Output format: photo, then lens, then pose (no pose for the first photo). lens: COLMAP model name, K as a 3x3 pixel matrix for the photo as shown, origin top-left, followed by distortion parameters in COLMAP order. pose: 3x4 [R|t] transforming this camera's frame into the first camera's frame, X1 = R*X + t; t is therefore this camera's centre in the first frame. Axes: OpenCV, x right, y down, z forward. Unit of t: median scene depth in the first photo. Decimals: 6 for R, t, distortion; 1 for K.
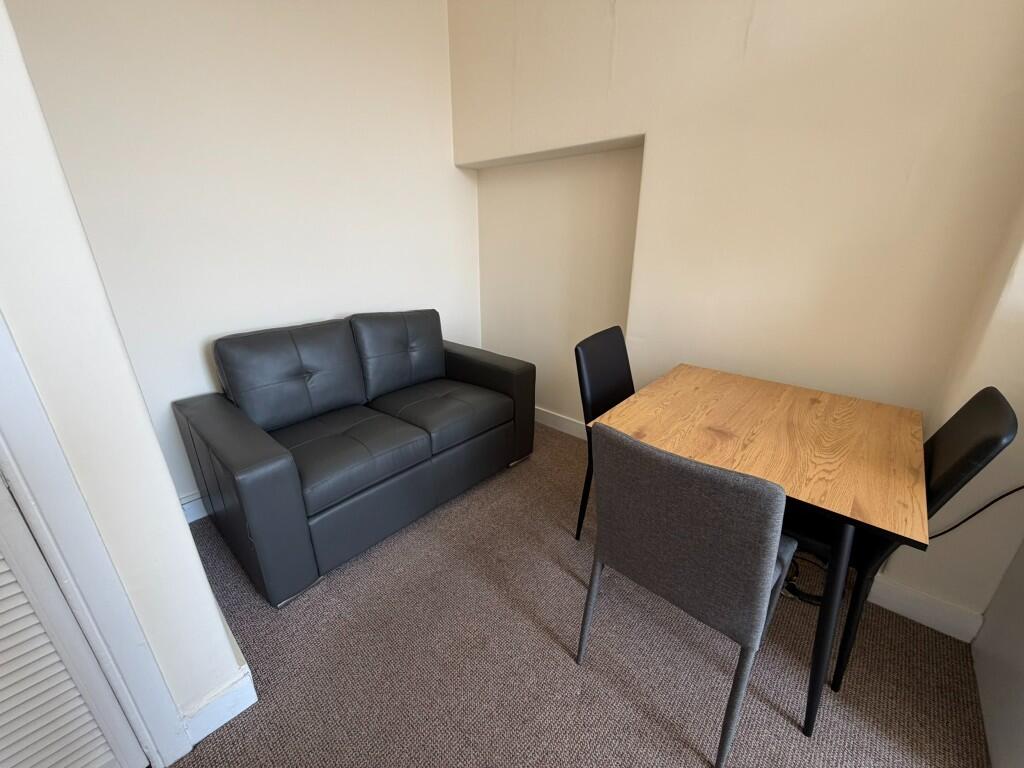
lens RADIAL K [[408.4, 0, 512.0], [0, 408.4, 384.0], [0, 0, 1]] dist [0.011937, -0.000007]
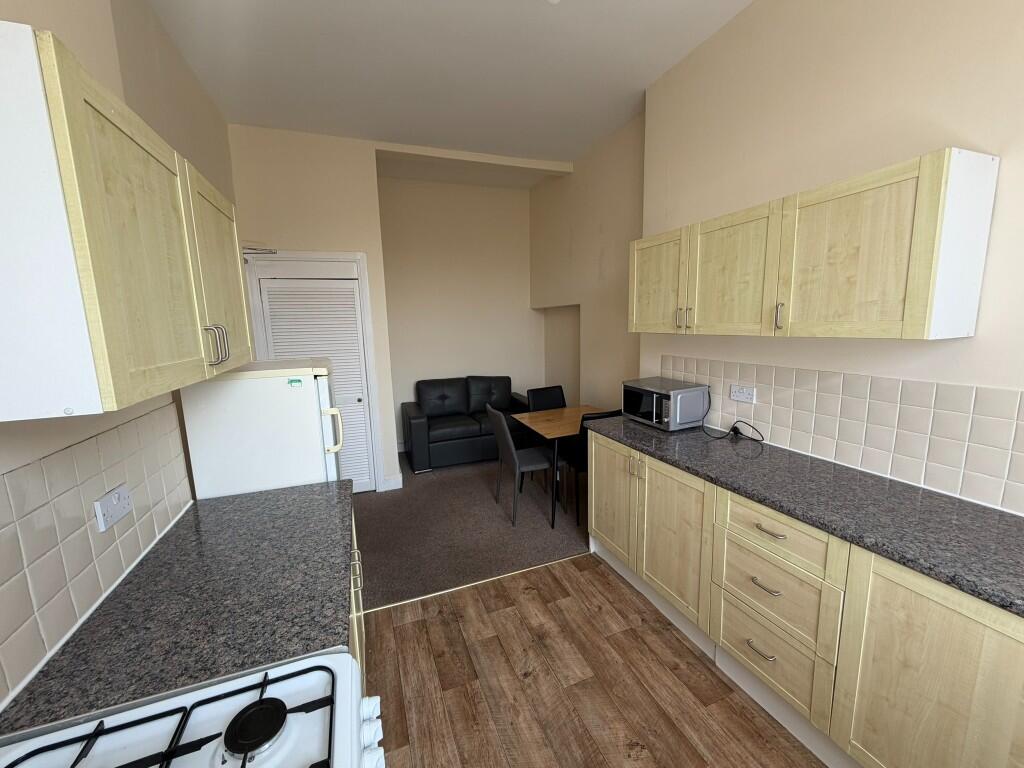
lens RADIAL K [[408.4, 0, 512.0], [0, 408.4, 384.0], [0, 0, 1]] dist [0.011937, -0.000007]
pose [[0.885028, 0.053538, -0.462449, 1.012851], [-0.144115, 0.976077, -0.162804, 0.241435], [0.442669, 0.210732, 0.871571, -1.008578]]
